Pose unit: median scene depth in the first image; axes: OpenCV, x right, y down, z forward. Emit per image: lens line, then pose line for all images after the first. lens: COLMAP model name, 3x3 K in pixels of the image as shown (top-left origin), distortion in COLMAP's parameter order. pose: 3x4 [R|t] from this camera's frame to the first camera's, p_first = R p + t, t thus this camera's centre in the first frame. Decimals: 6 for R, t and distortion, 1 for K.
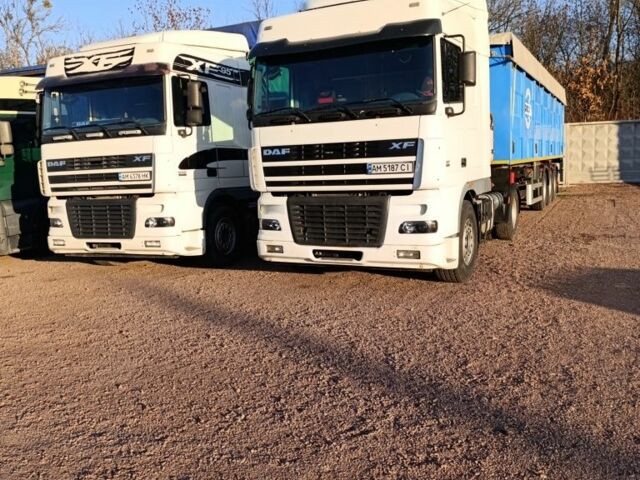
lens RADIAL K [[550.8, 0, 320.0], [0, 550.8, 240.0], [0, 0, 1]] dist [0.068844, -0.113240]
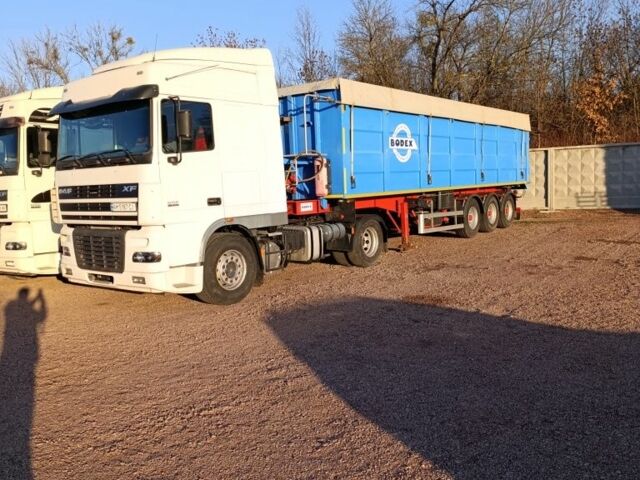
lens RADIAL K [[550.8, 0, 320.0], [0, 550.8, 240.0], [0, 0, 1]] dist [0.068844, -0.113240]
pose [[0.981558, 0.019941, -0.190124, 0.673479], [-0.025400, 0.999331, -0.026321, -0.033632], [0.189472, 0.030665, 0.981407, -0.083729]]
